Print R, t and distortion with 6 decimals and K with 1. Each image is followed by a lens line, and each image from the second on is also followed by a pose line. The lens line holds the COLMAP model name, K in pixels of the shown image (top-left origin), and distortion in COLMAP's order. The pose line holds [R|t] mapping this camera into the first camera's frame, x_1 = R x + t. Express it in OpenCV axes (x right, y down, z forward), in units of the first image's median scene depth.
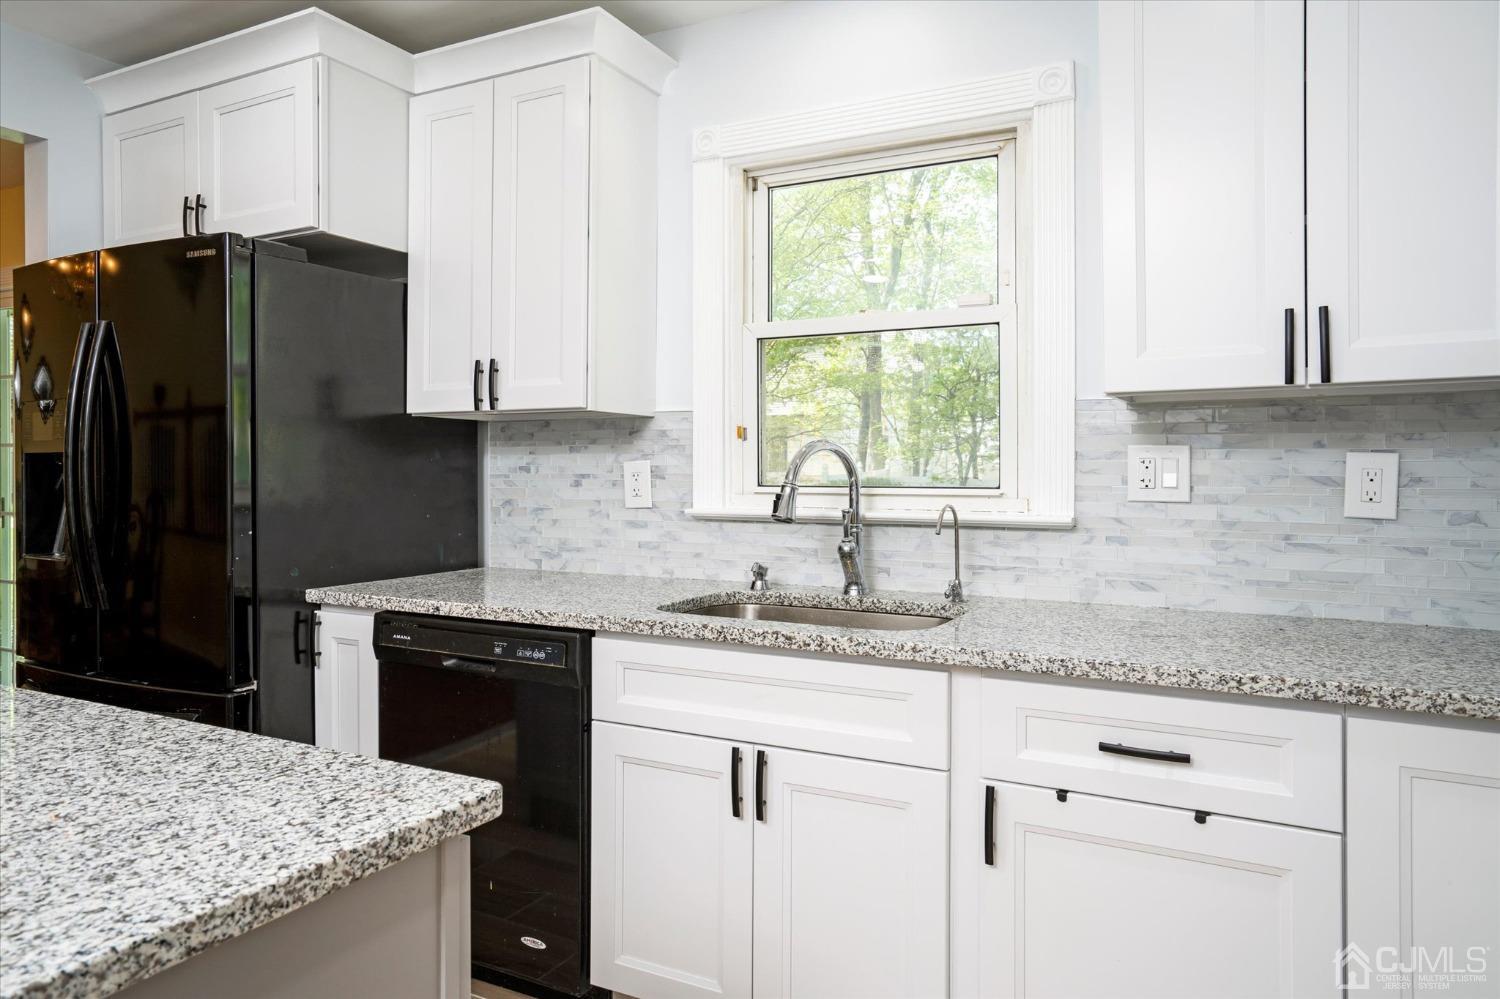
lens RADIAL K [[999.3, 0, 739.2], [0, 999.3, 459.9], [0, 0, 1]] dist [0.036767, -0.003879]
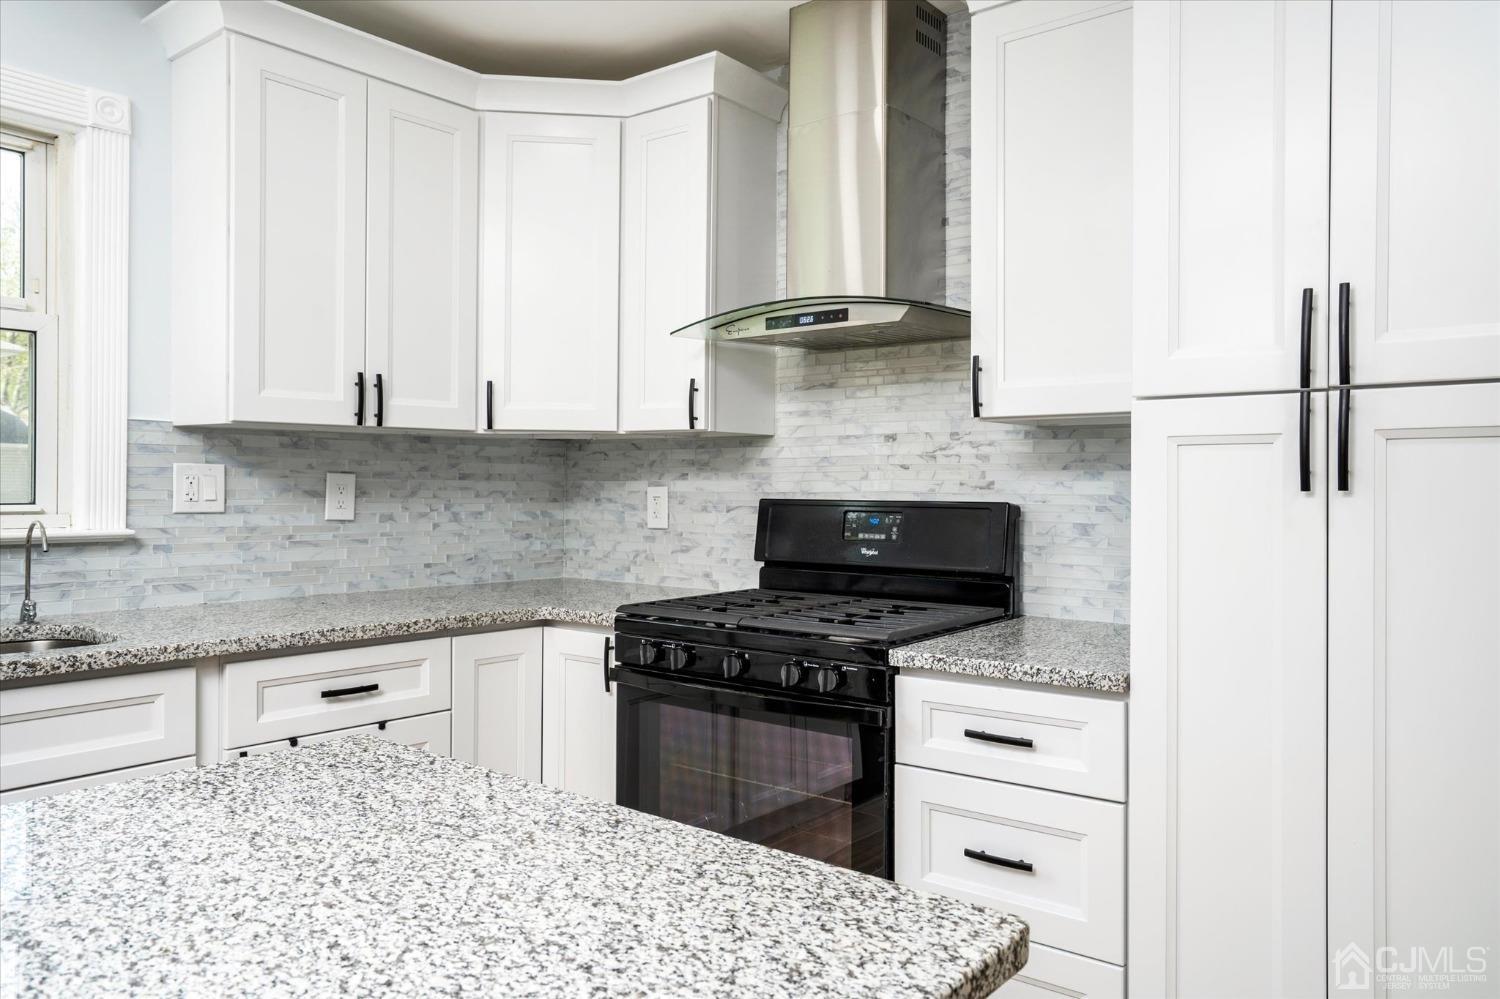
lens RADIAL K [[1069.9, 0, 740.9], [0, 1069.9, 496.7], [0, 0, 1]] dist [-0.014671, 0.011624]
pose [[0.206737, -0.005033, 0.978384, -0.678882], [-0.006020, 0.999961, 0.006416, 0.012157], [-0.978378, -0.007216, 0.206699, 0.144498]]
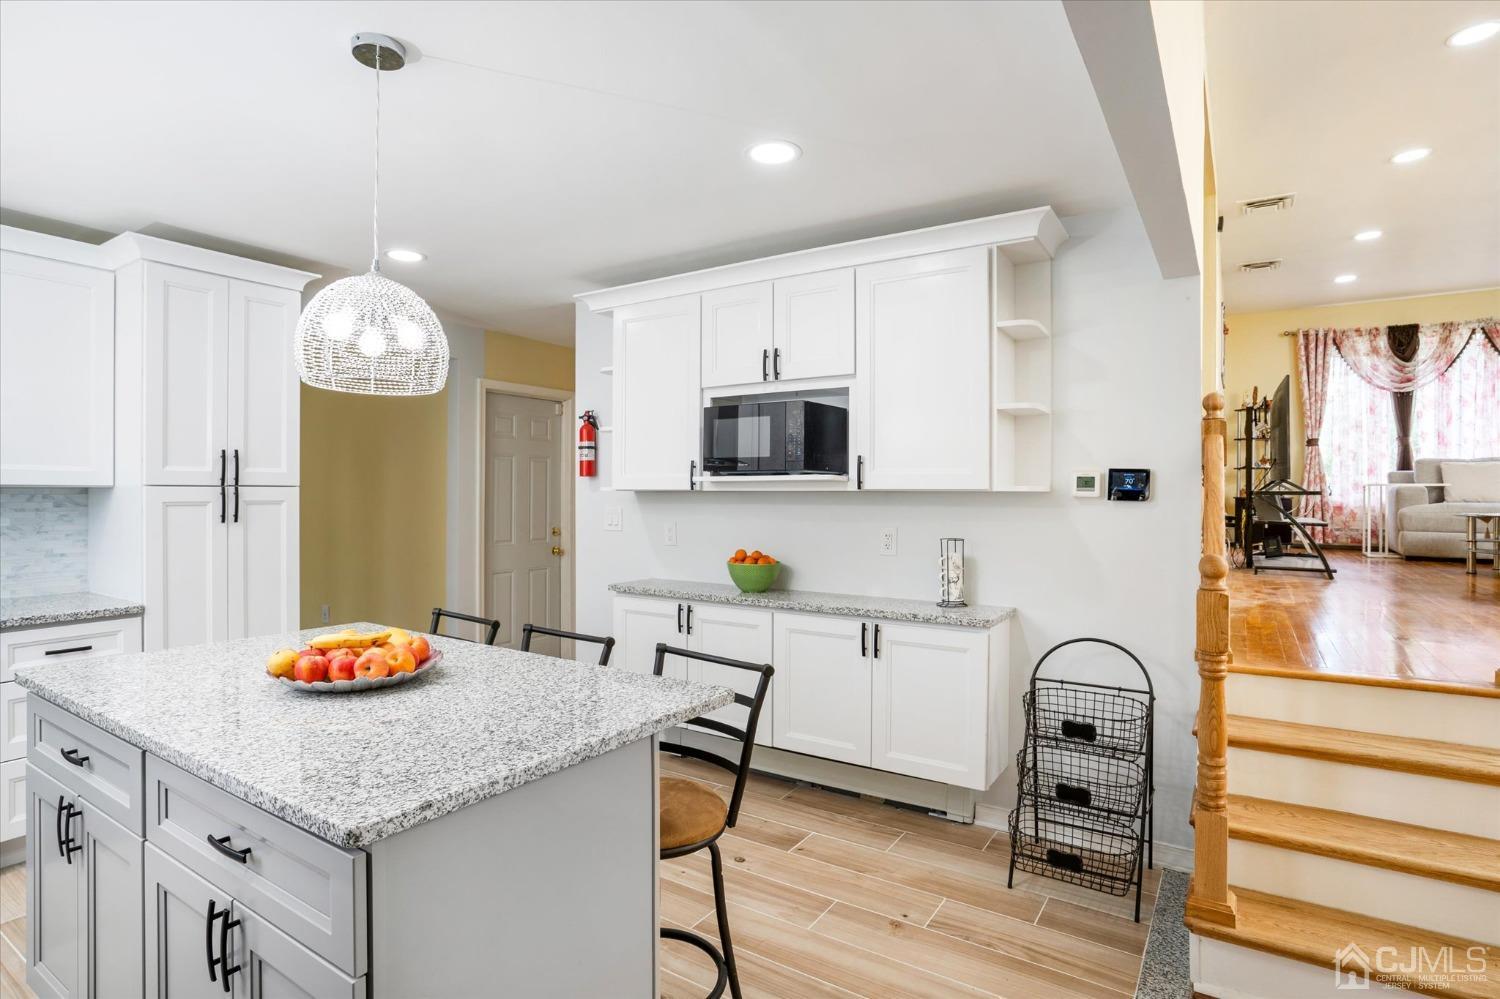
lens RADIAL K [[761.3, 0, 744.2], [0, 761.3, 500.1], [0, 0, 1]] dist [-0.028216, 0.013236]
pose [[-0.994135, -0.001215, 0.108141, -1.034230], [-0.000321, 0.999966, 0.008287, -0.046677], [-0.108148, 0.008204, -0.994101, 1.280904]]
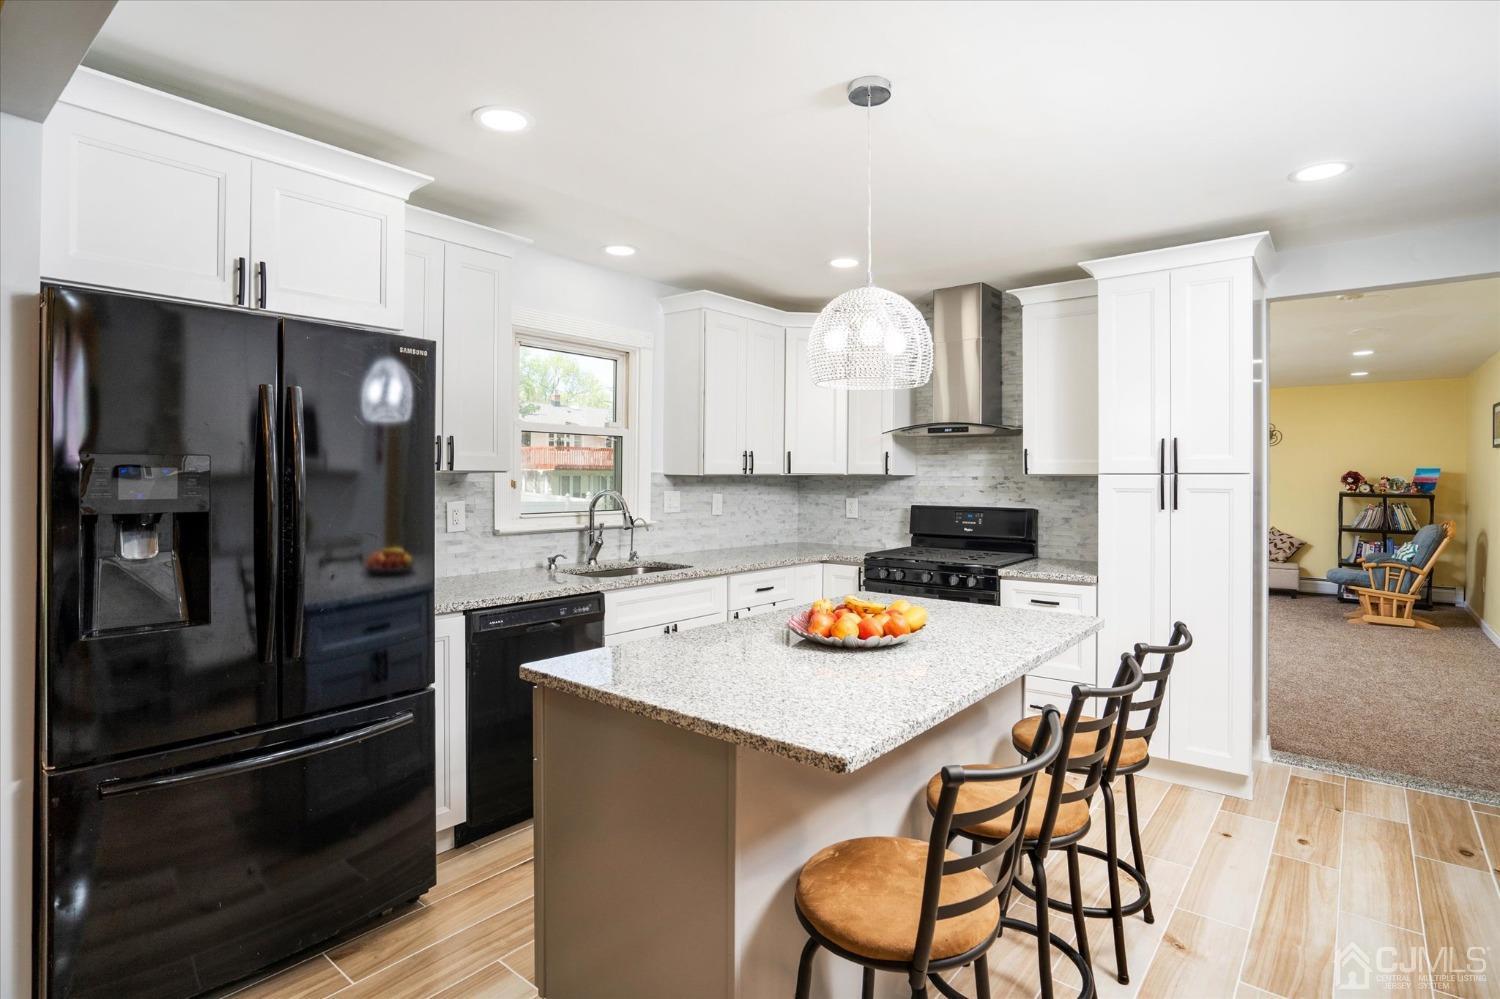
lens RADIAL K [[761.3, 0, 763.4], [0, 761.3, 484.0], [0, 0, 1]] dist [-0.028216, 0.013236]
pose [[0.195580, -0.003564, 0.980681, -1.516017], [-0.005471, 0.999974, 0.004725, -0.044729], [-0.980672, -0.006289, 0.195556, 0.402098]]
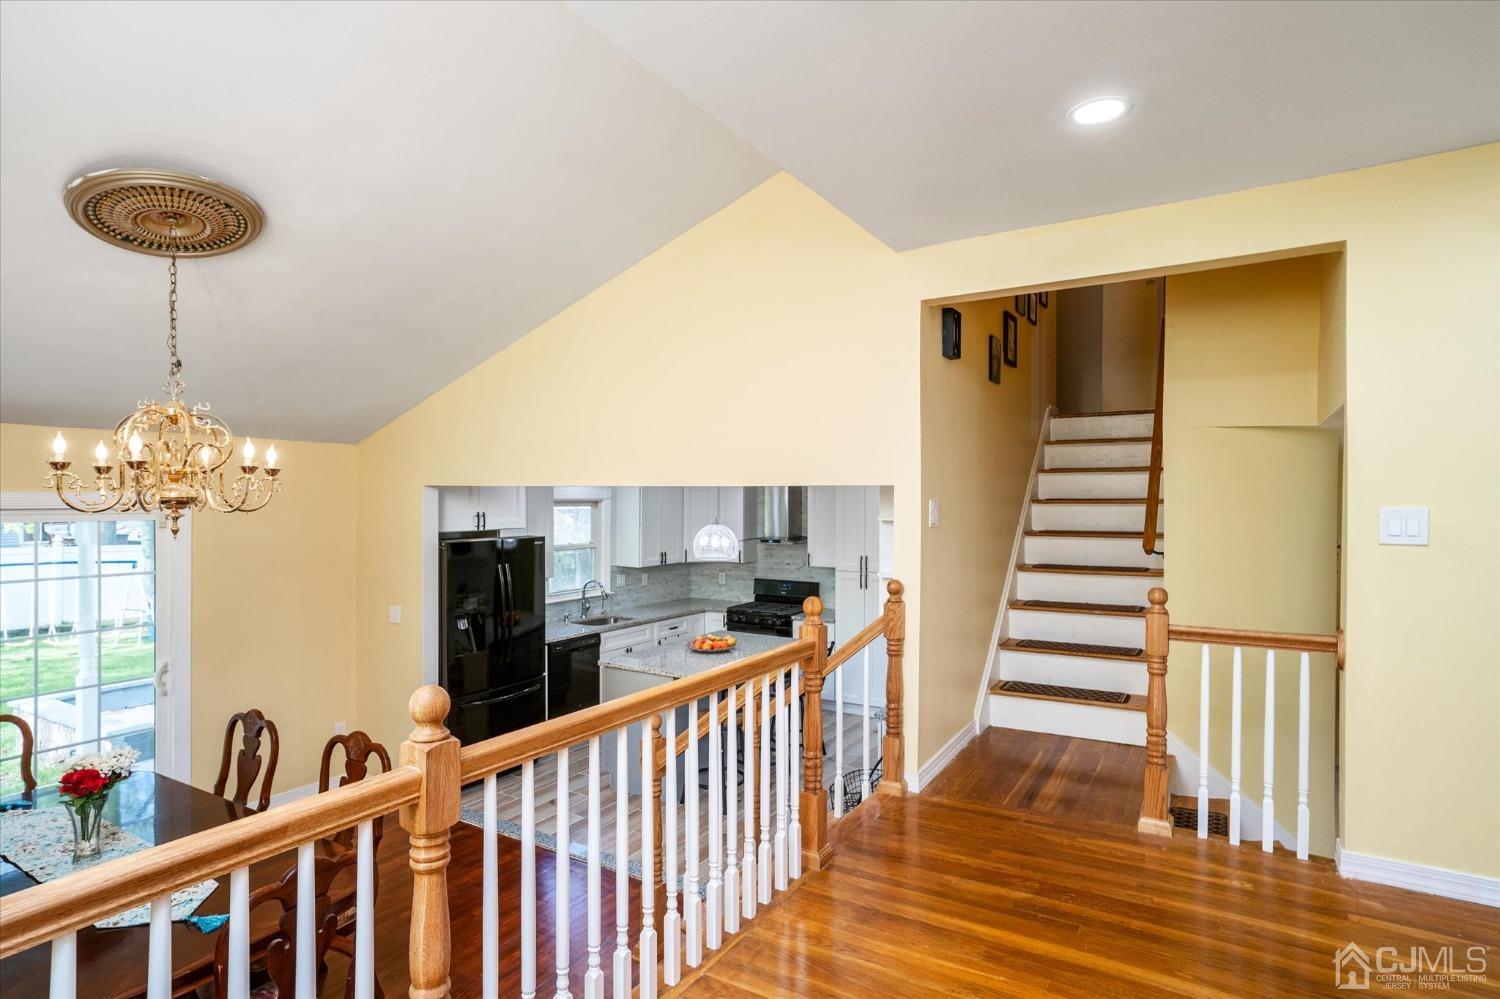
lens RADIAL K [[770.2, 0, 756.3], [0, 770.2, 510.3], [0, 0, 1]] dist [0.005648, 0.000813]
pose [[0.066854, -0.009117, 0.997721, -3.250859], [-0.003940, 0.999948, 0.009401, -0.364573], [-0.997755, -0.004560, 0.066815, 0.137485]]
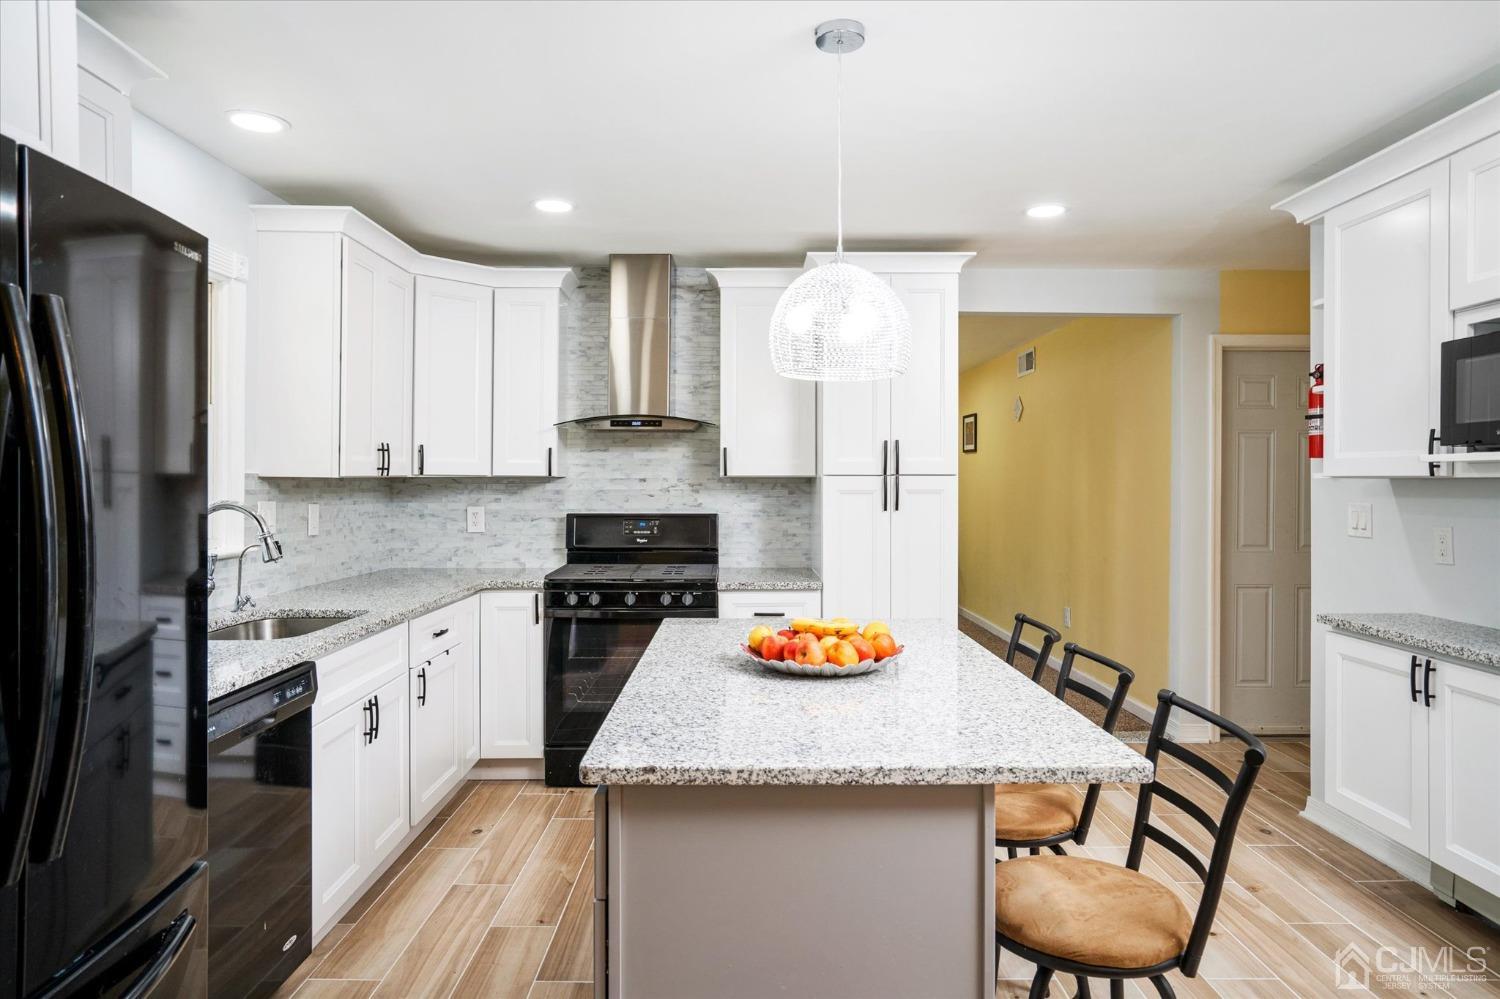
lens RADIAL K [[925.1, 0, 752.9], [0, 925.1, 491.8], [0, 0, 1]] dist [-0.026810, 0.007367]
pose [[-0.470181, -0.007068, 0.882542, -1.401702], [0.000889, 0.999964, 0.008483, -0.044874], [-0.882570, 0.004773, -0.470157, 1.045118]]
